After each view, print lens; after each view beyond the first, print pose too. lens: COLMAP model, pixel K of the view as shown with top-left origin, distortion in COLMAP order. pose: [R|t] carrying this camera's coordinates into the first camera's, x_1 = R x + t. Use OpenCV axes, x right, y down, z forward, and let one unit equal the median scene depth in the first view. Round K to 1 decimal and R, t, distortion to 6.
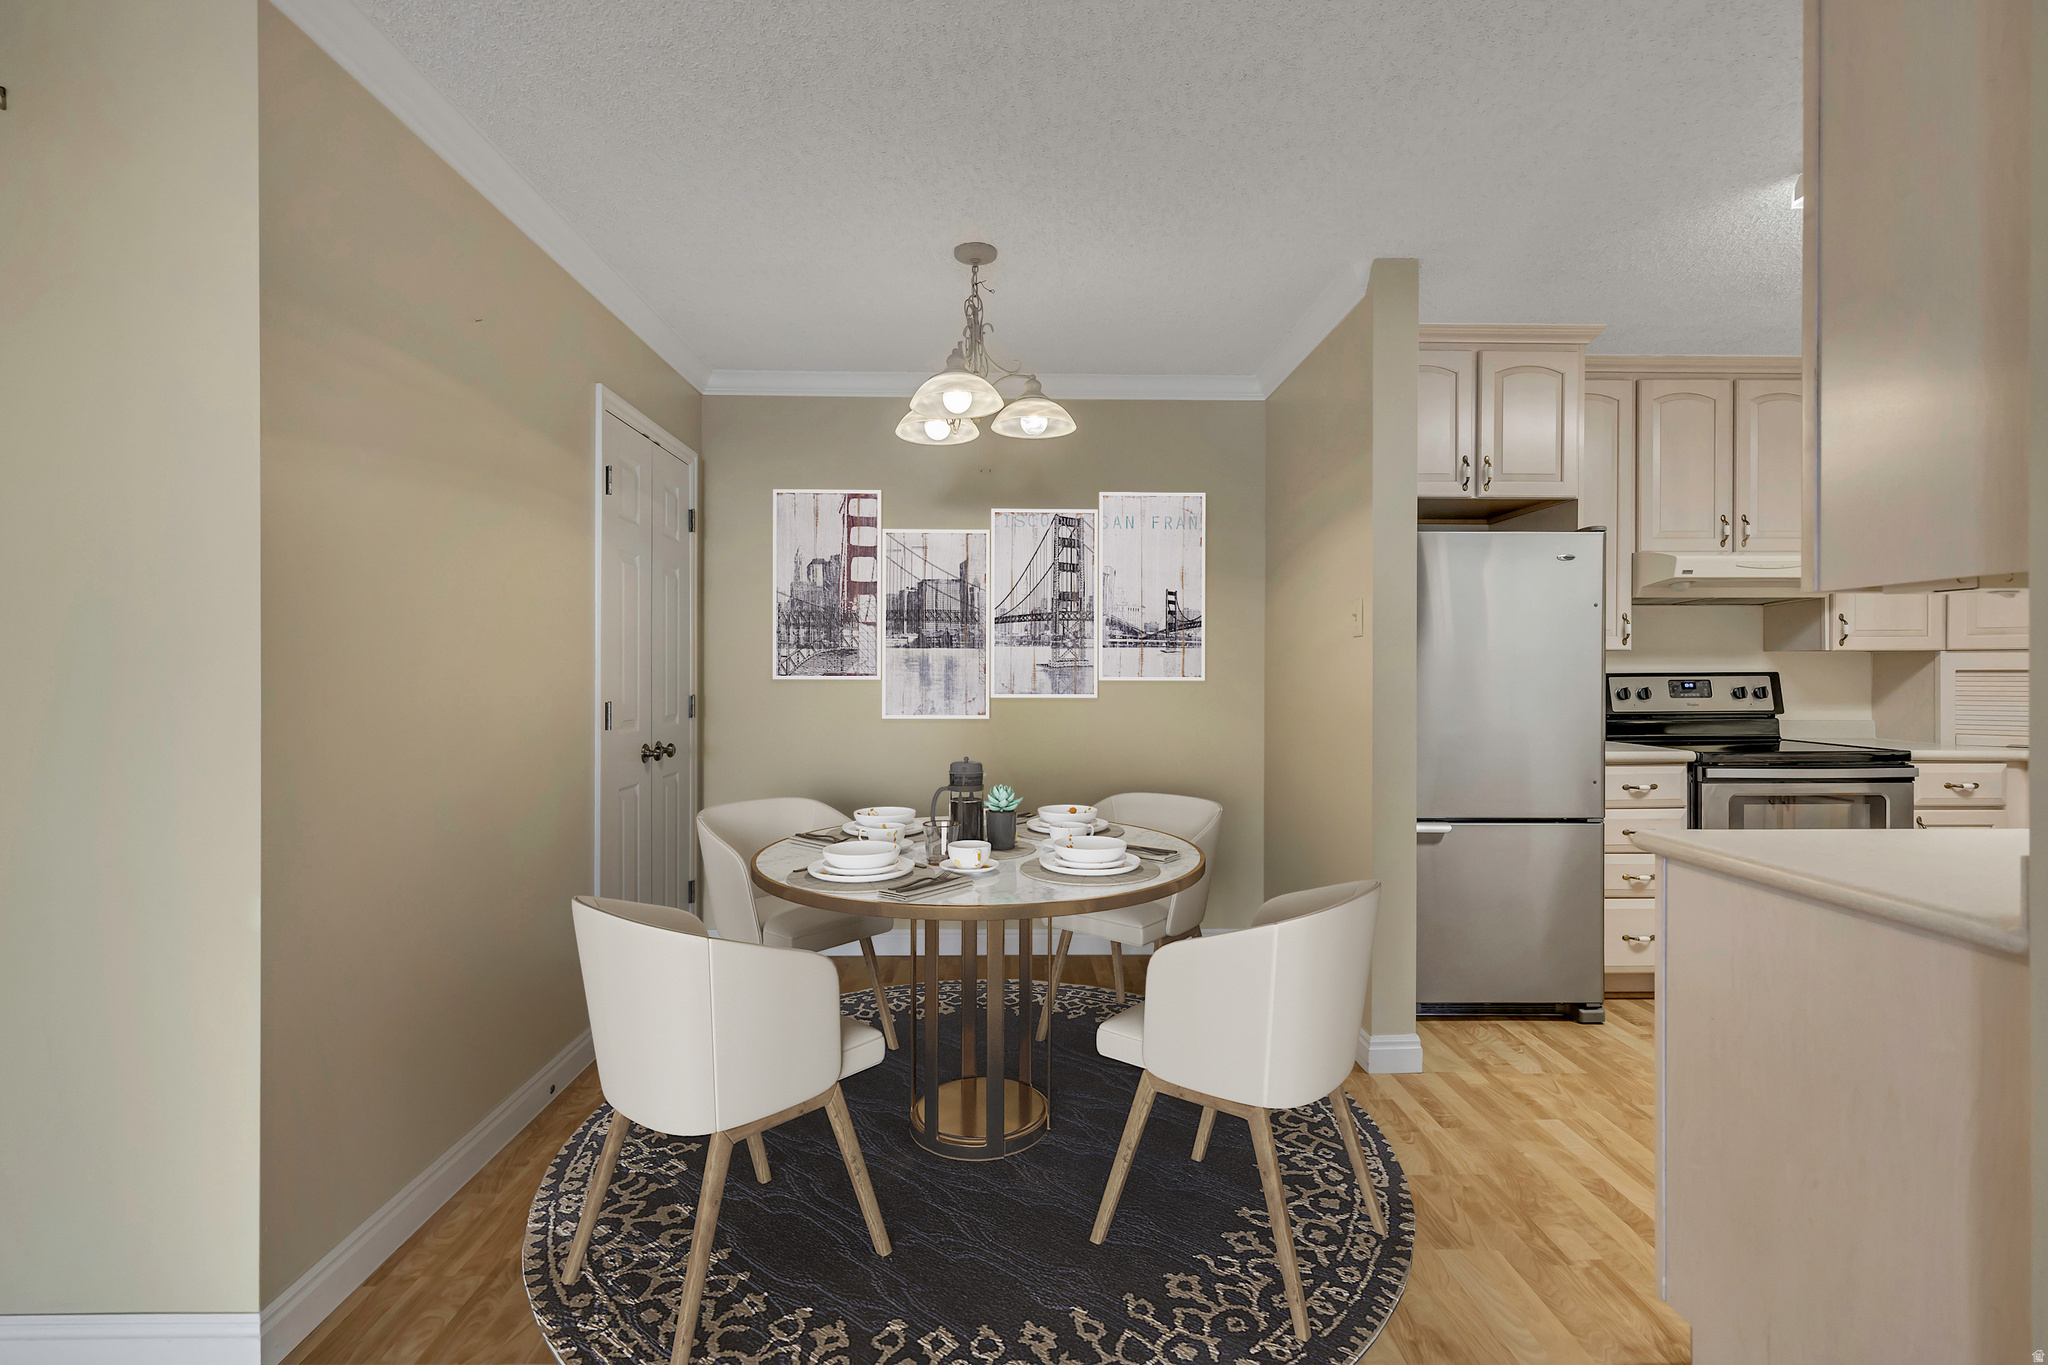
lens RADIAL K [[946.7, 0, 1017.3], [0, 946.7, 671.8], [0, 0, 1]] dist [0.002286, 0.001048]
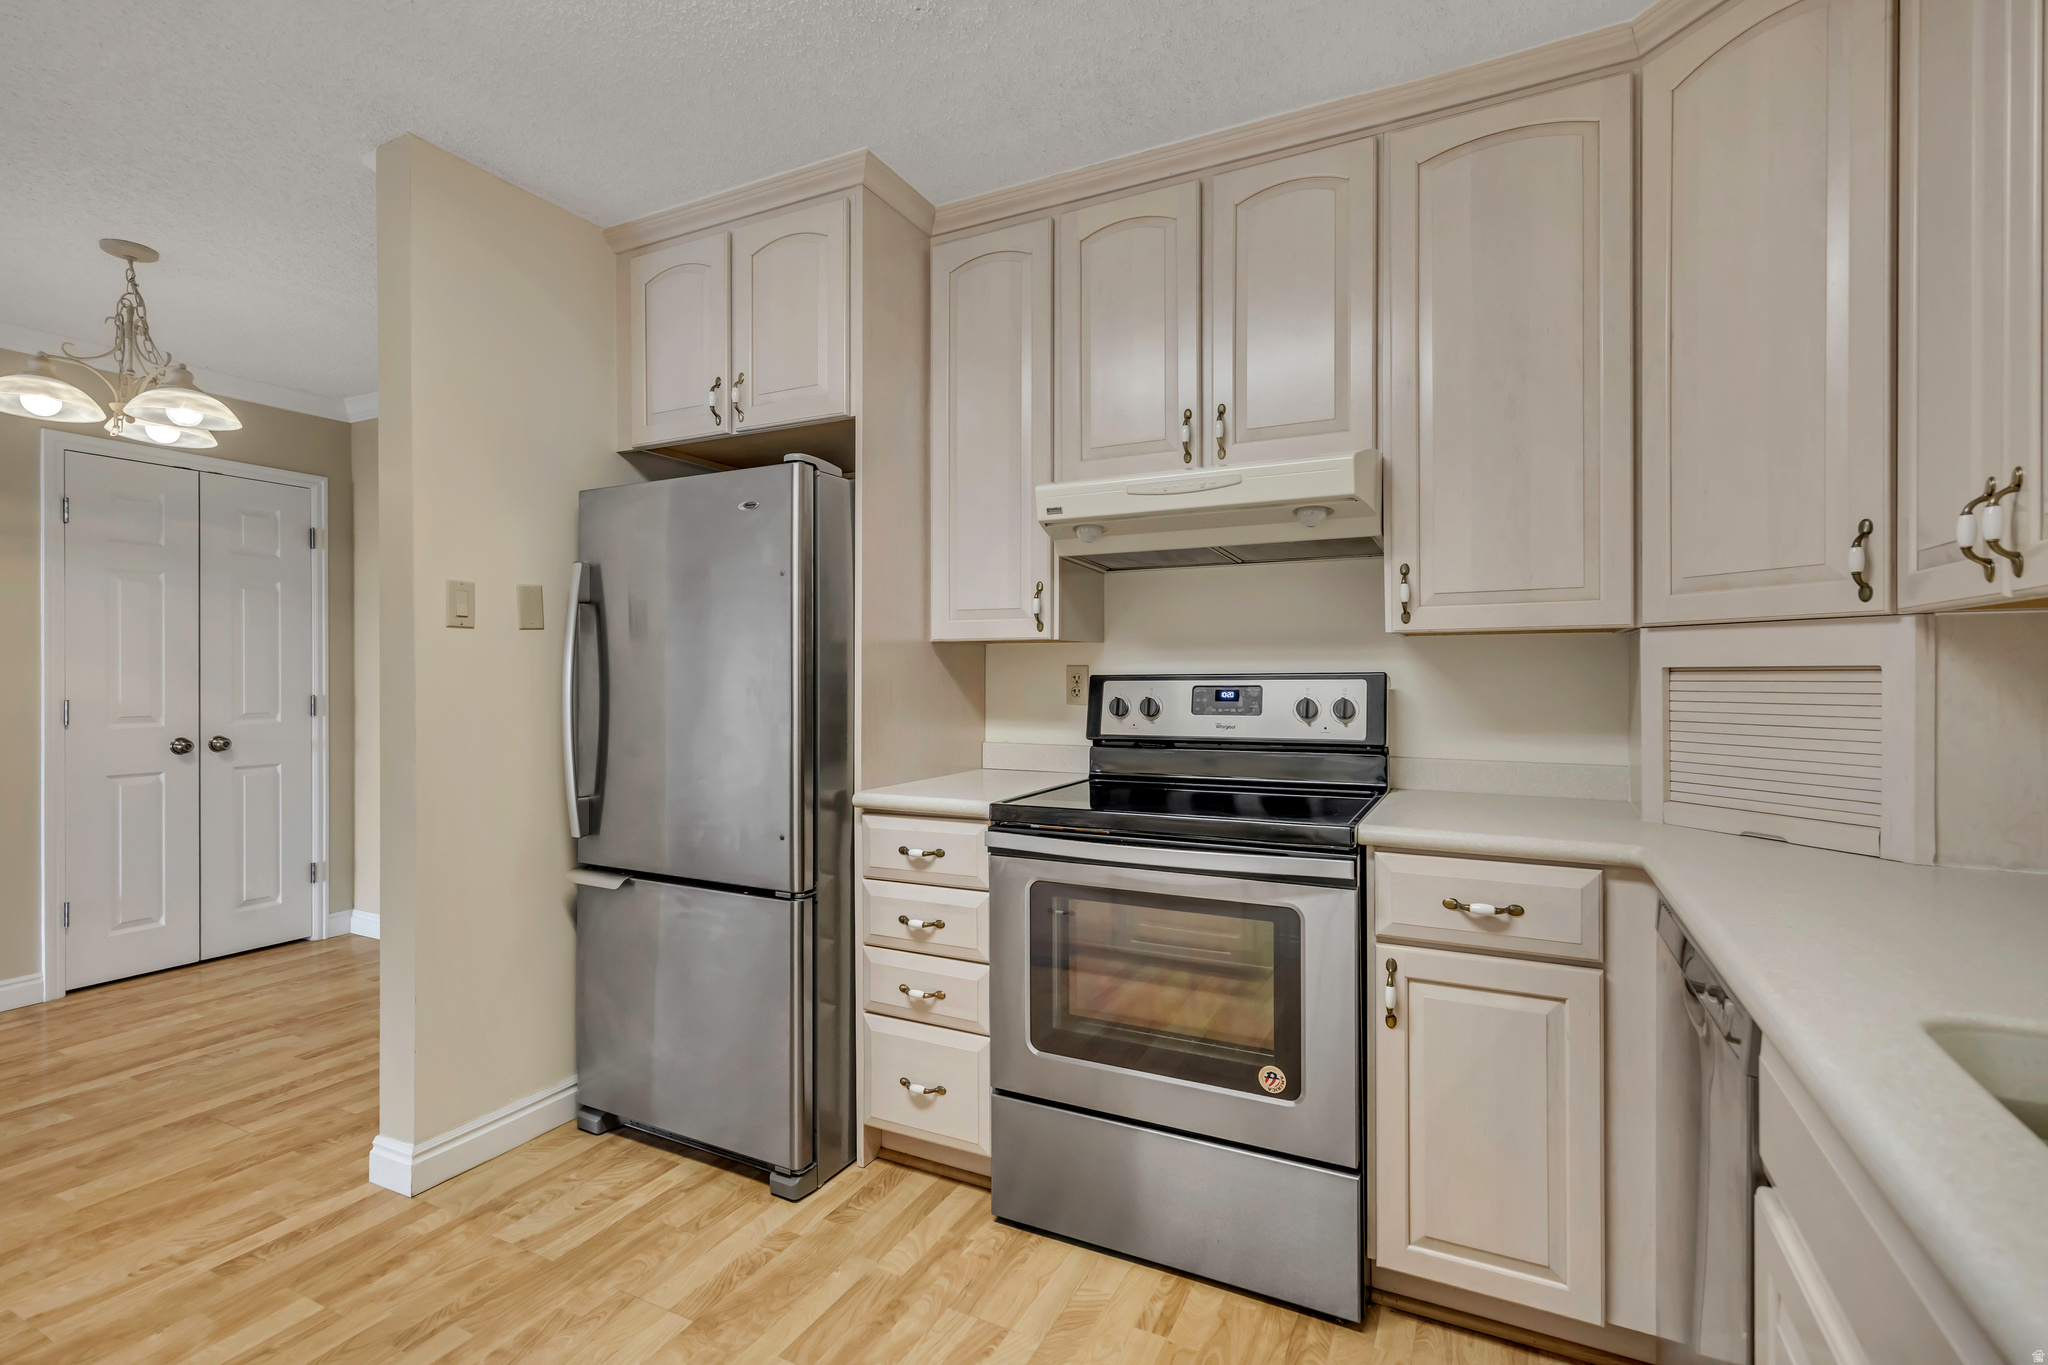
lens RADIAL K [[946.7, 0, 1017.3], [0, 946.7, 671.8], [0, 0, 1]] dist [0.002286, 0.001048]
pose [[0.880726, -0.002019, -0.473622, 1.014118], [0.001374, 0.999998, -0.001707, 0.000522], [0.473624, 0.000852, 0.880727, 0.462802]]
